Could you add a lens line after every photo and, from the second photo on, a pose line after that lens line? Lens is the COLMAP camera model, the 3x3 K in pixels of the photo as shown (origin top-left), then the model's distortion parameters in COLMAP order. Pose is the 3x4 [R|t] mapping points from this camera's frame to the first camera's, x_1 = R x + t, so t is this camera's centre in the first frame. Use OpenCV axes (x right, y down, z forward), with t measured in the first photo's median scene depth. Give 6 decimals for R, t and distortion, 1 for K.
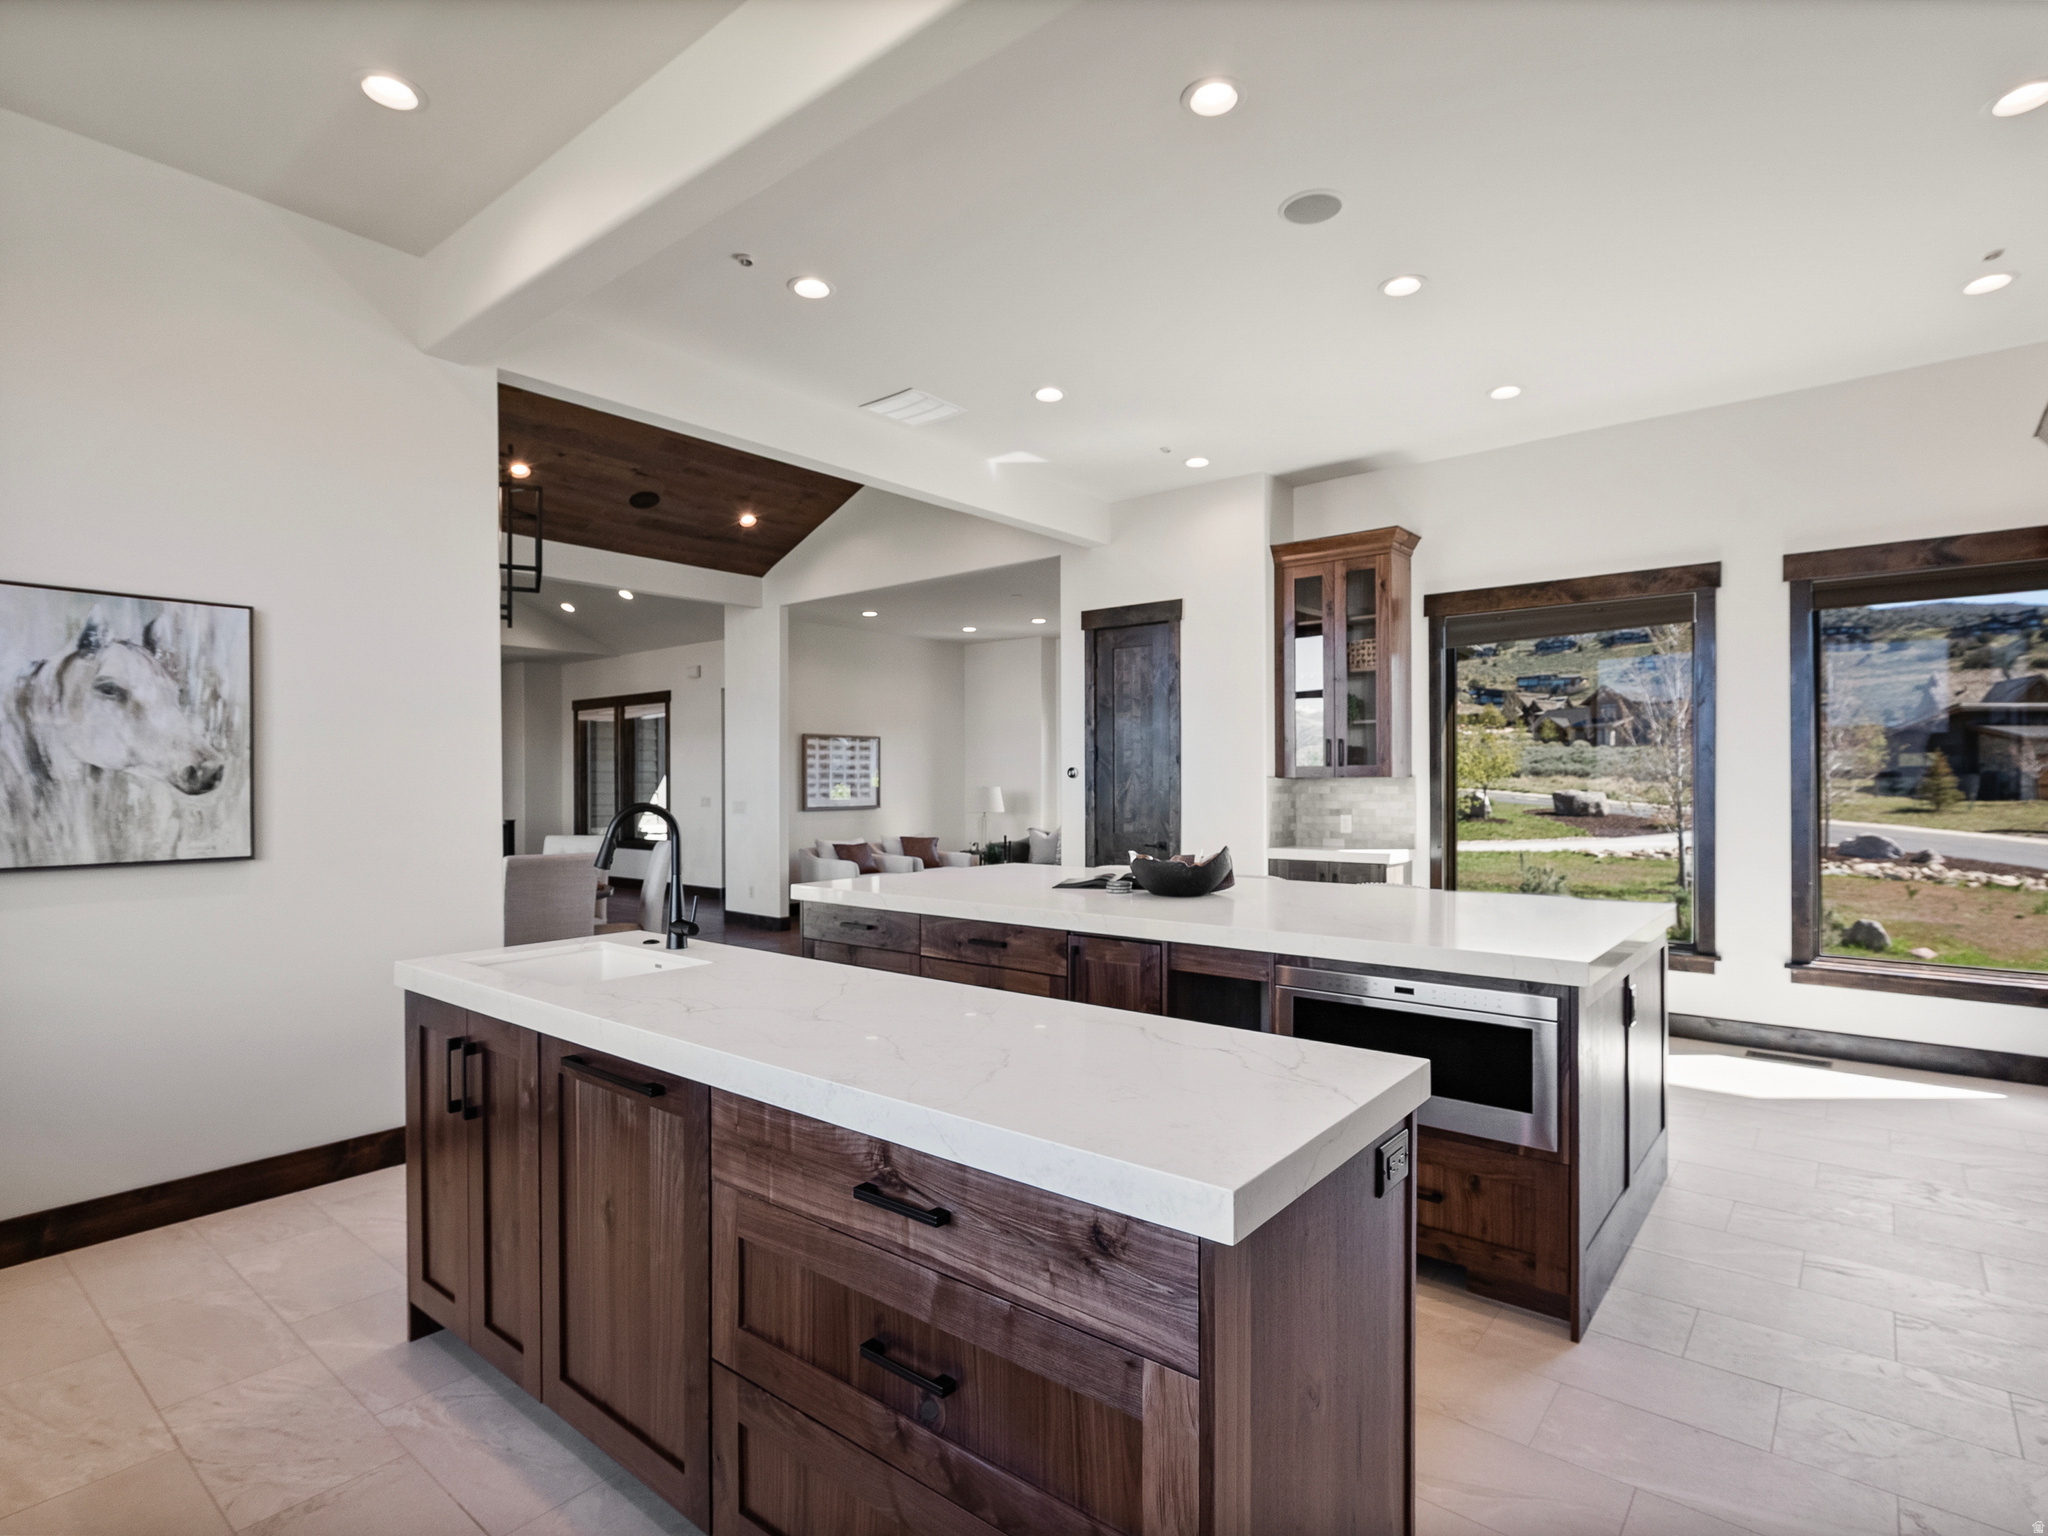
lens RADIAL K [[1046.1, 0, 1023.9], [0, 1046.1, 787.5], [0, 0, 1]] dist [-0.004010, 0.000089]
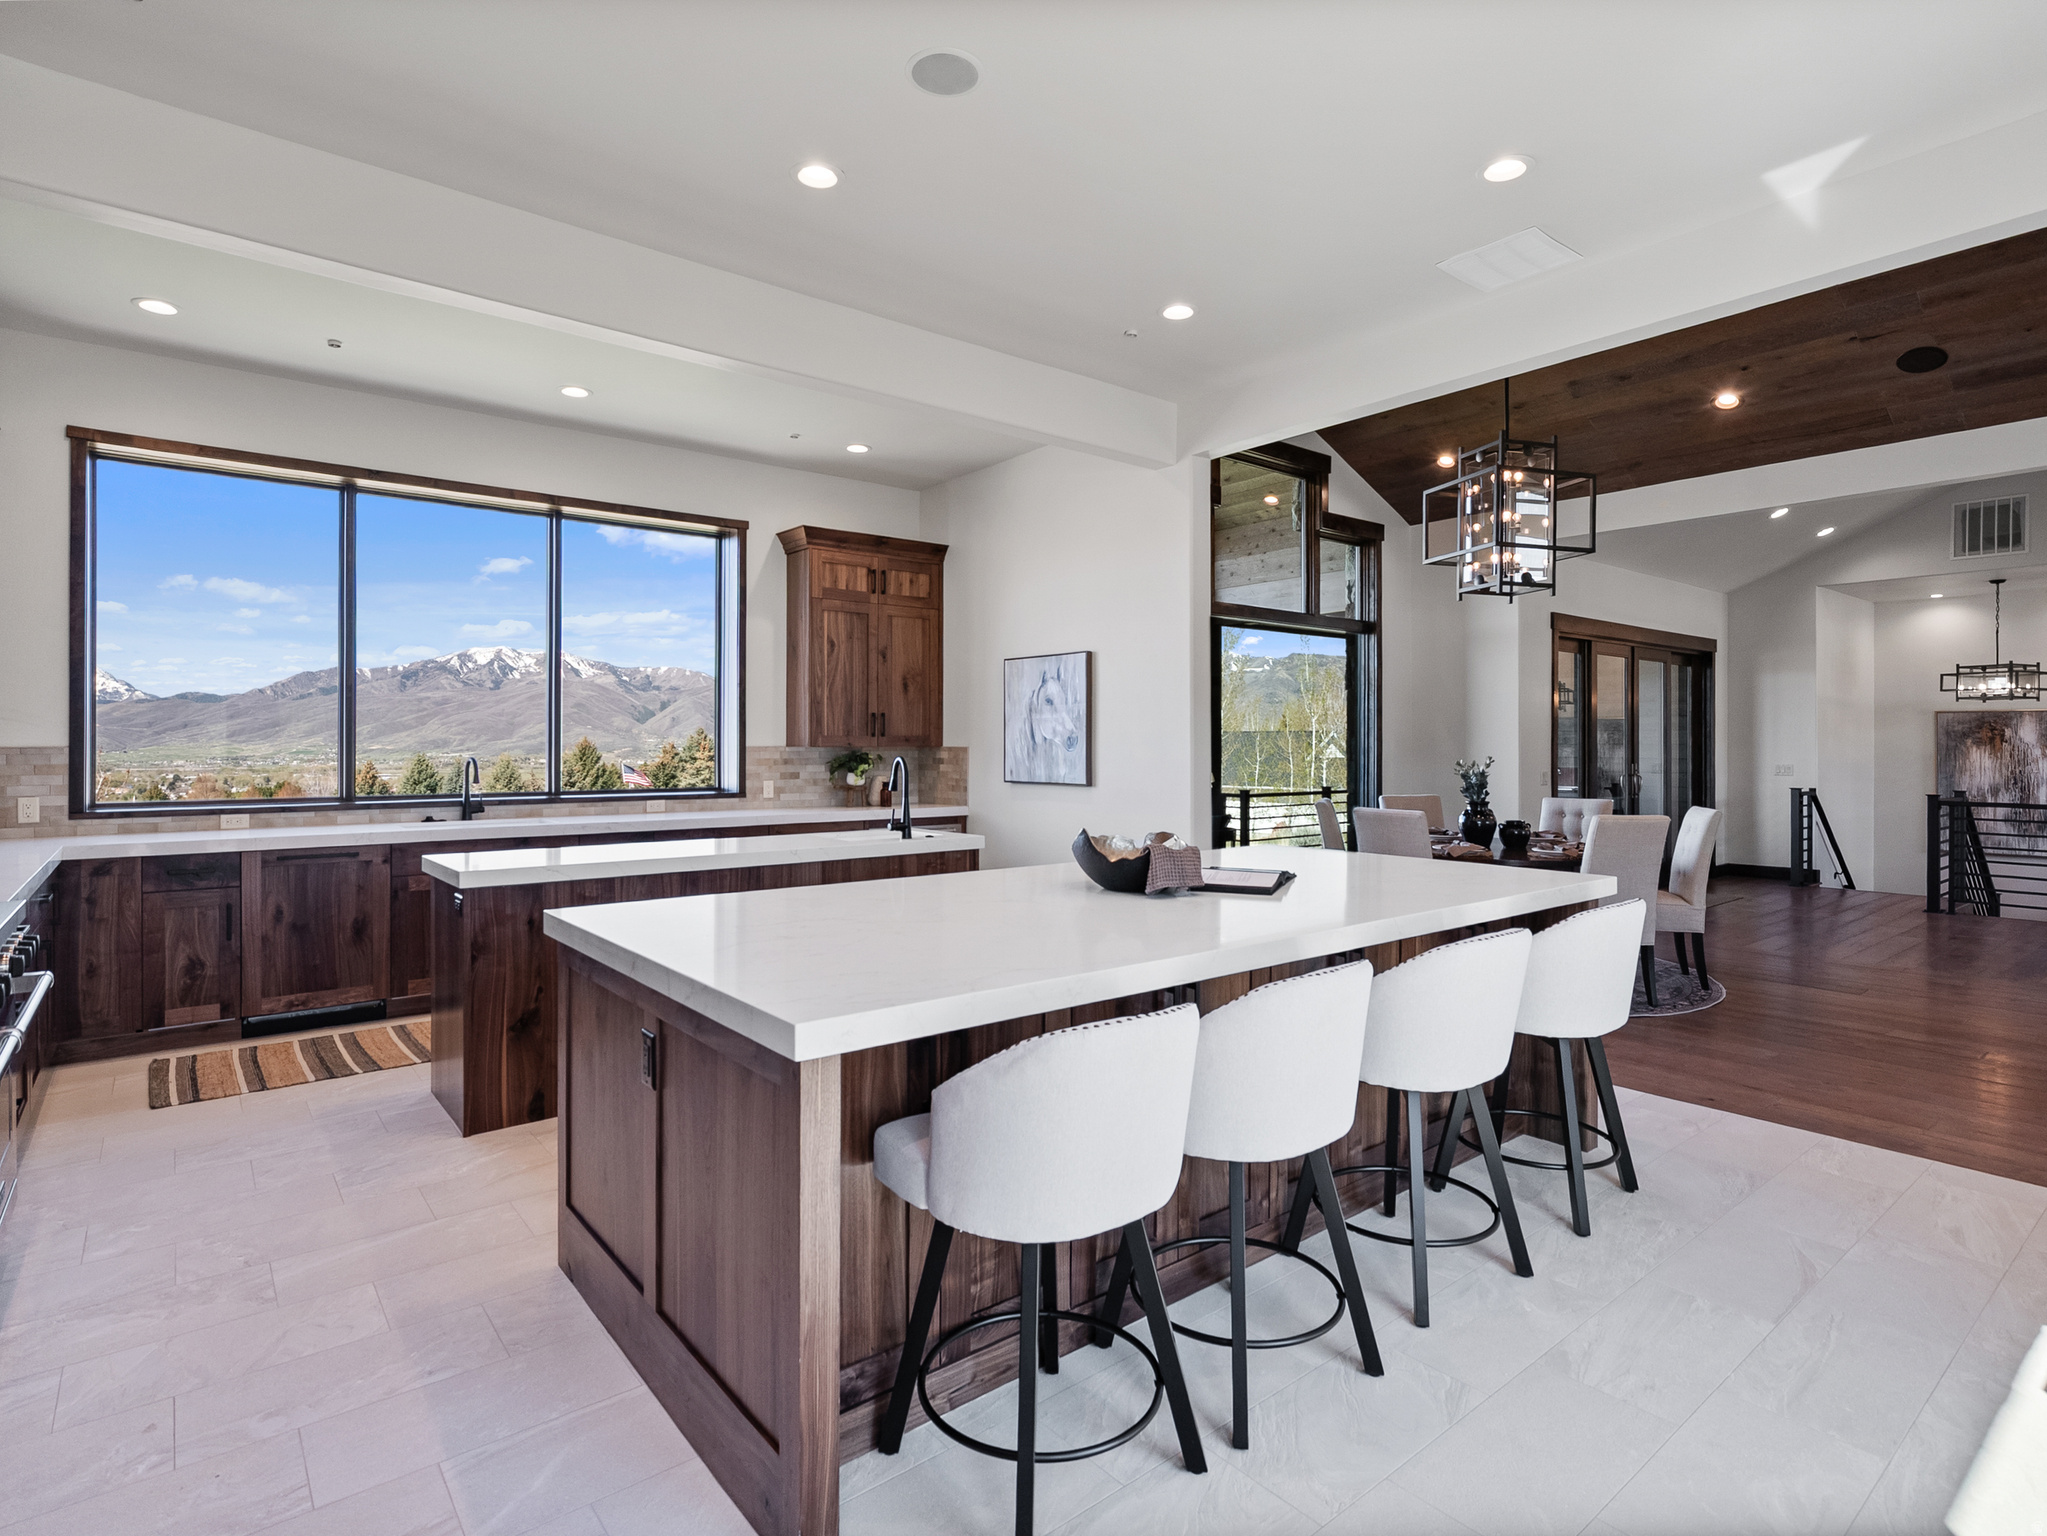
lens RADIAL K [[1057.0, 0, 1031.1], [0, 1057.0, 740.6], [0, 0, 1]] dist [-0.004961, 0.000597]
pose [[-0.200413, 0.000445, -0.979711, 0.602915], [-0.008039, 0.999965, 0.002099, -0.008509], [0.979679, 0.008296, -0.200403, 0.681370]]
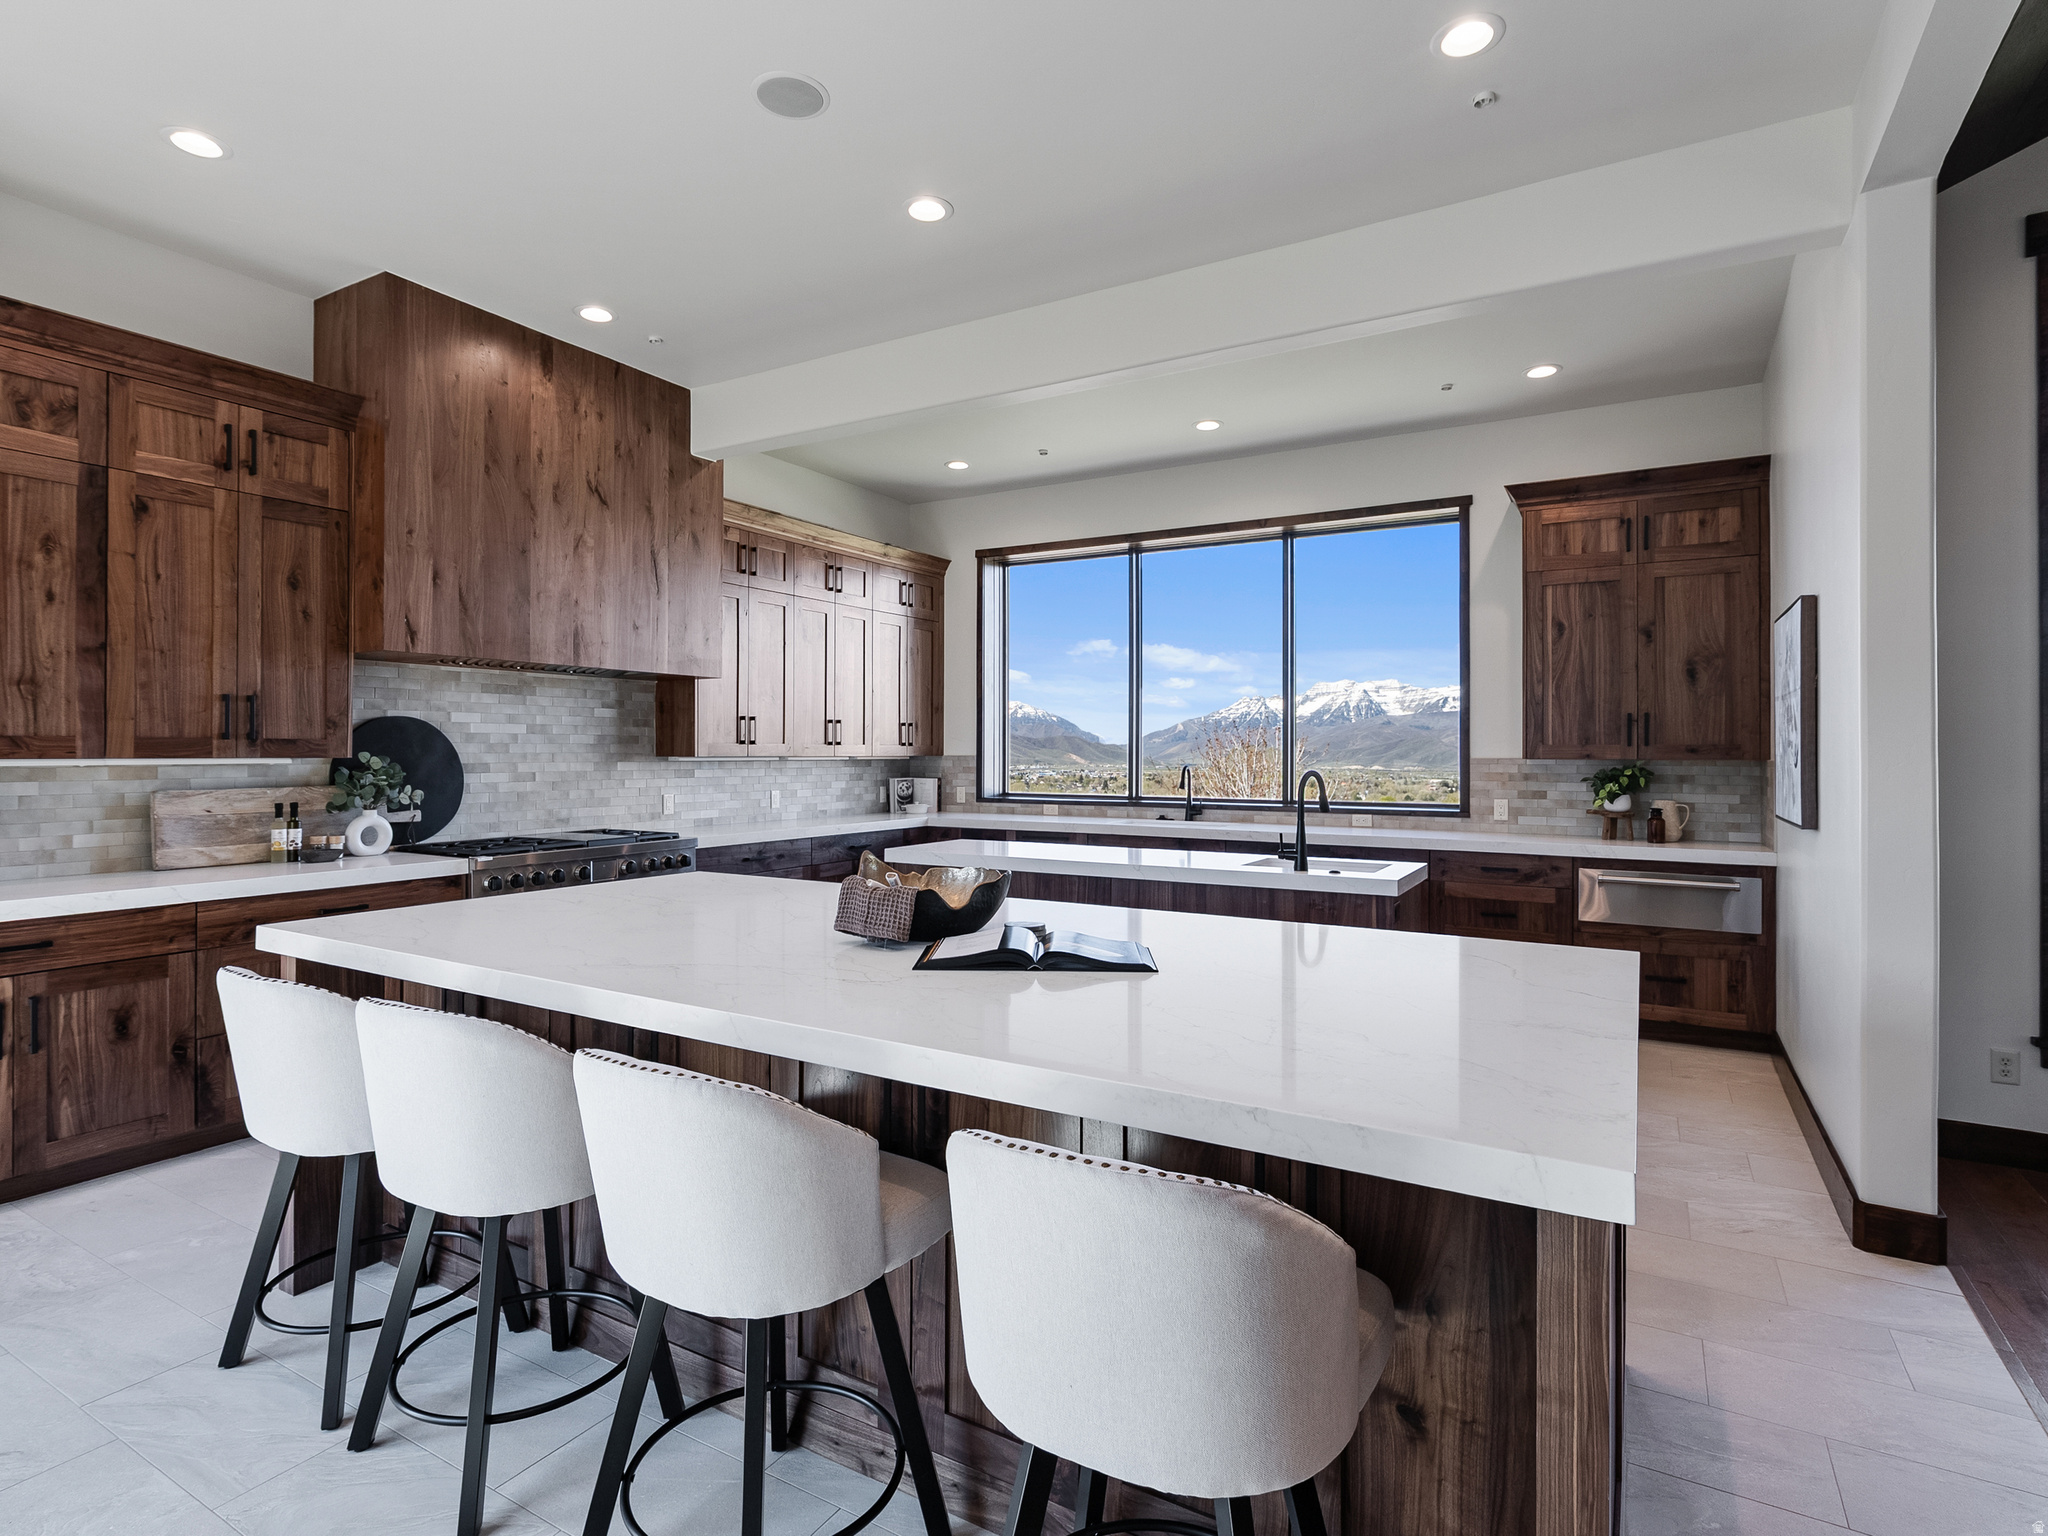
lens RADIAL K [[1048.0, 0, 1026.1], [0, 1048.0, 751.6], [0, 0, 1]] dist [-0.017058, 0.011726]
pose [[-0.987655, -0.000317, -0.156647, 0.115629], [-0.001444, 0.999974, 0.007084, -0.009674], [0.156641, 0.007223, -0.987629, 1.032997]]
